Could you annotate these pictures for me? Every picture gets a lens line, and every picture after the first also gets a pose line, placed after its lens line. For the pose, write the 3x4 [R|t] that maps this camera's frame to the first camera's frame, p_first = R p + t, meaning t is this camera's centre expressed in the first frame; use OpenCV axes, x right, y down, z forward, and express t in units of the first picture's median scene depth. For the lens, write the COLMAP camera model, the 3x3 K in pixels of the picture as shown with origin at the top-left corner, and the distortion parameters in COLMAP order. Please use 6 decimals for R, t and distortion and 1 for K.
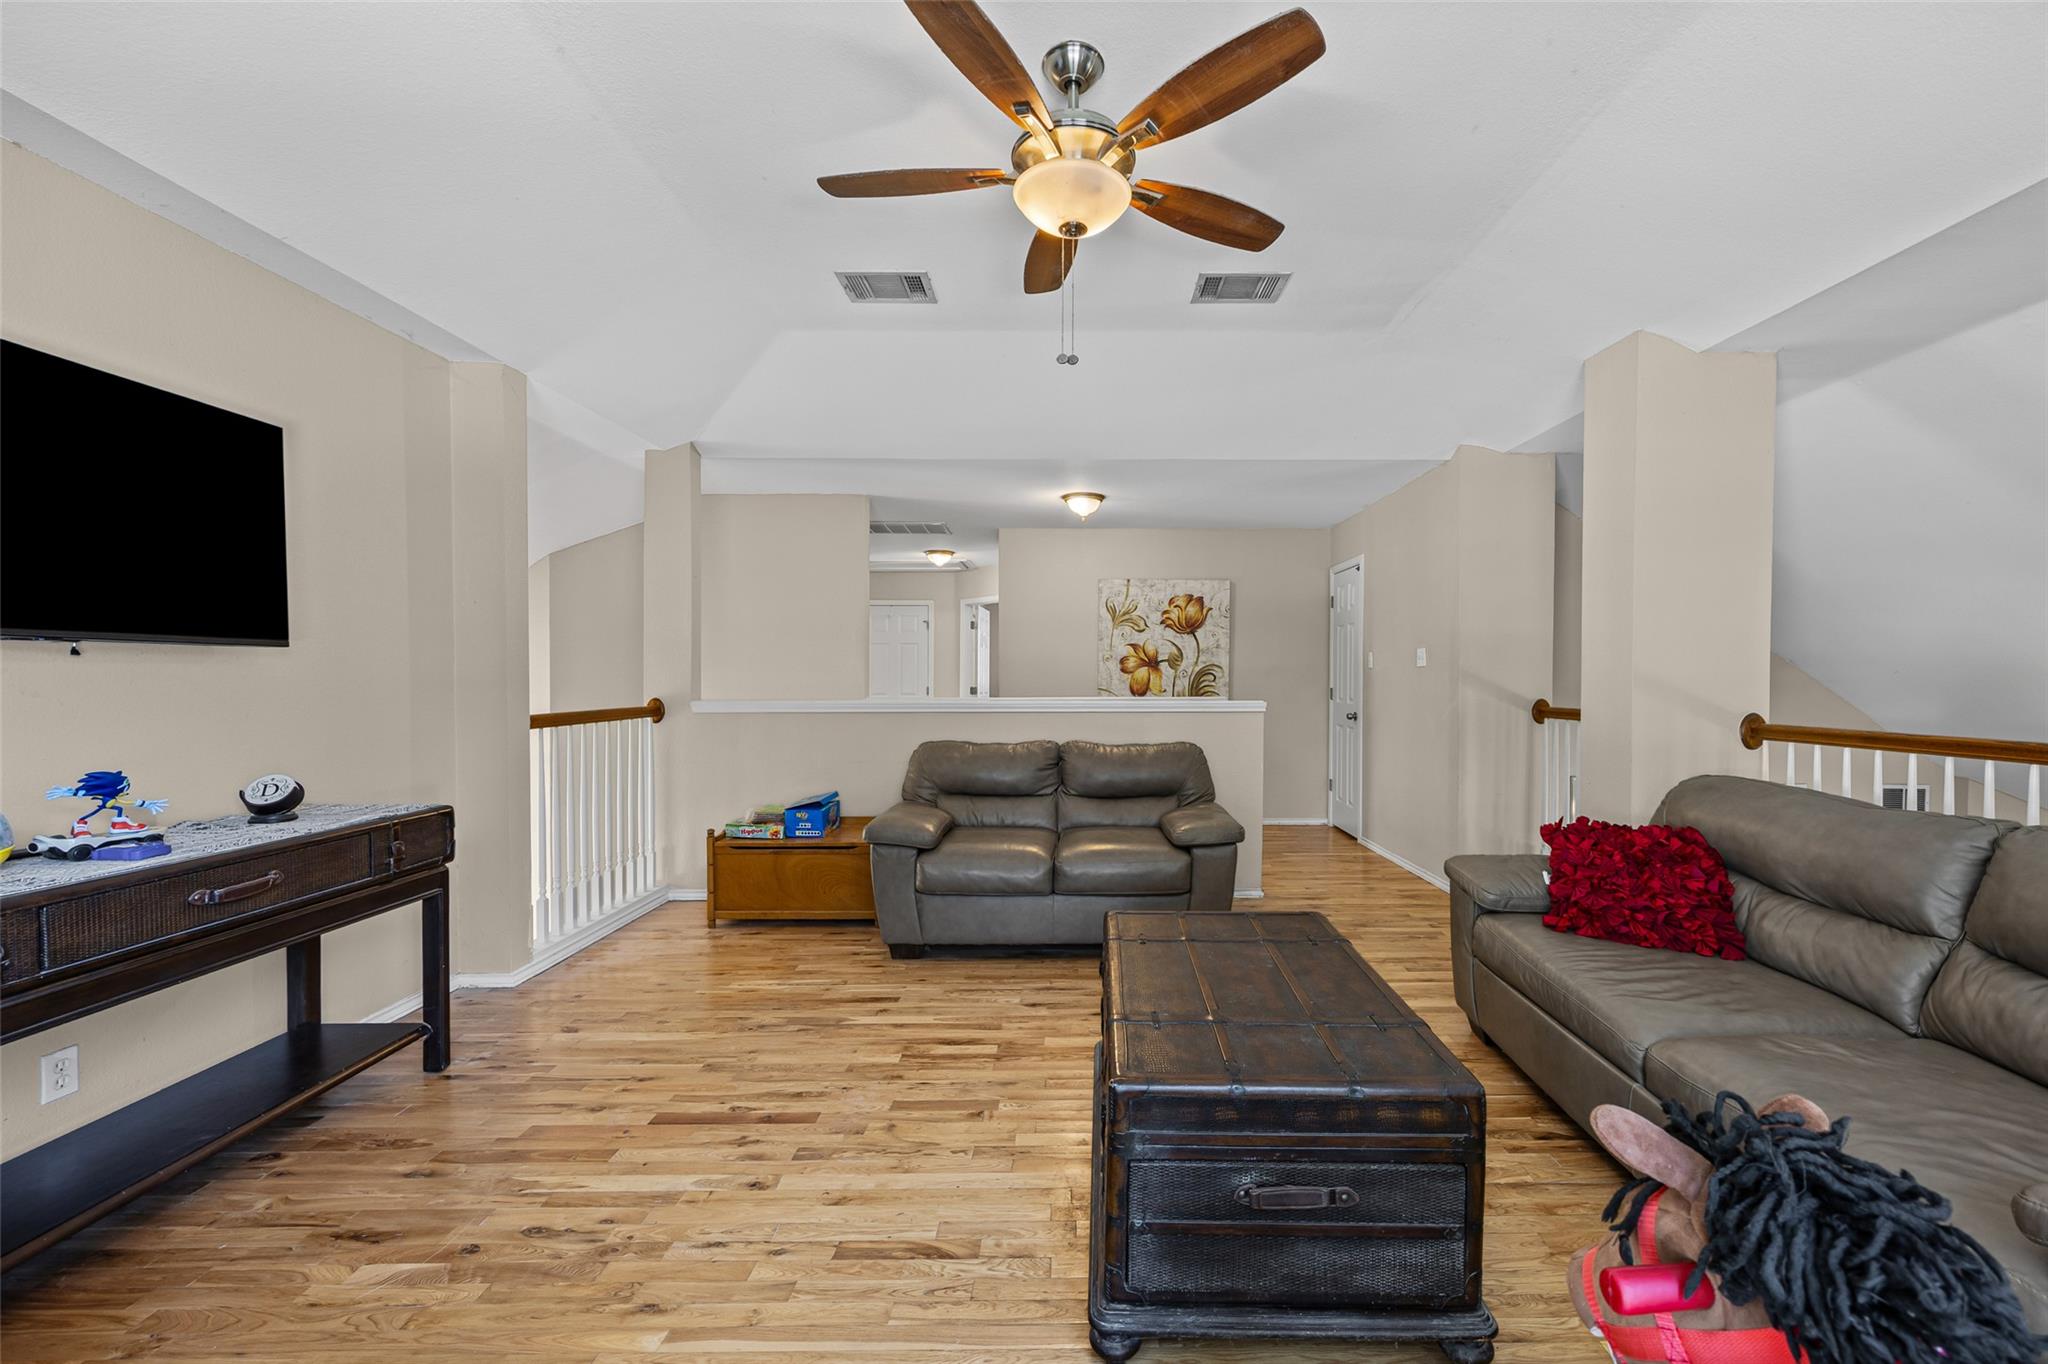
lens RADIAL K [[816.4, 0, 1027.0], [0, 816.4, 695.5], [0, 0, 1]] dist [-0.001549, 0.000194]
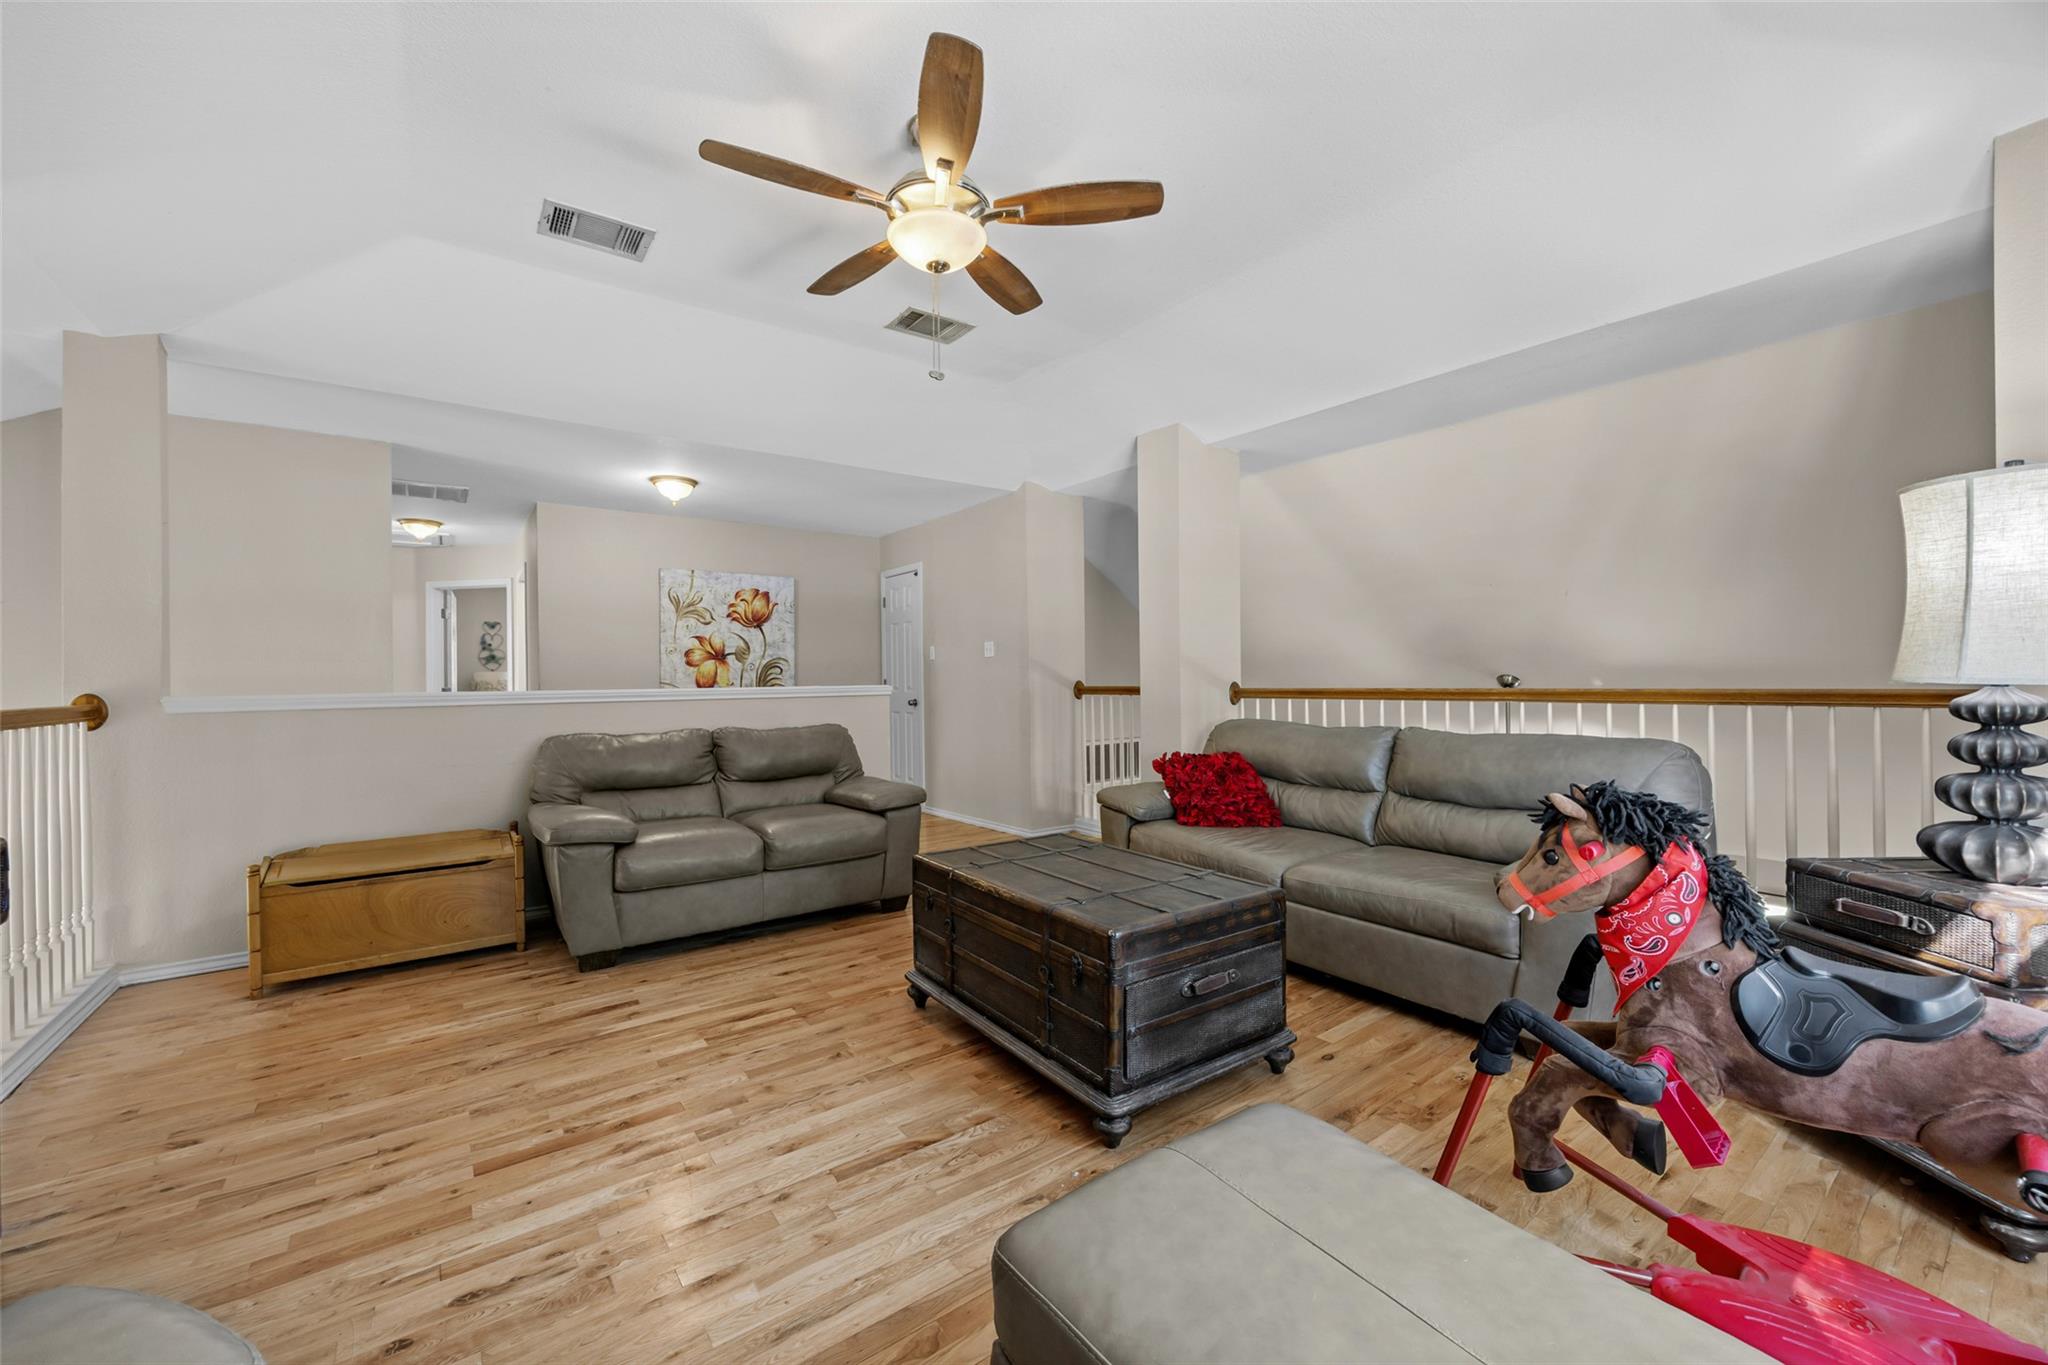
lens RADIAL K [[792.0, 0, 1031.9], [0, 792.0, 682.4], [0, 0, 1]] dist [-0.001228, 0.000065]
pose [[0.811895, -0.014326, 0.583627, -0.272925], [0.023303, 0.999697, -0.007878, 0.023197], [-0.583338, 0.019997, 0.811984, 0.000056]]
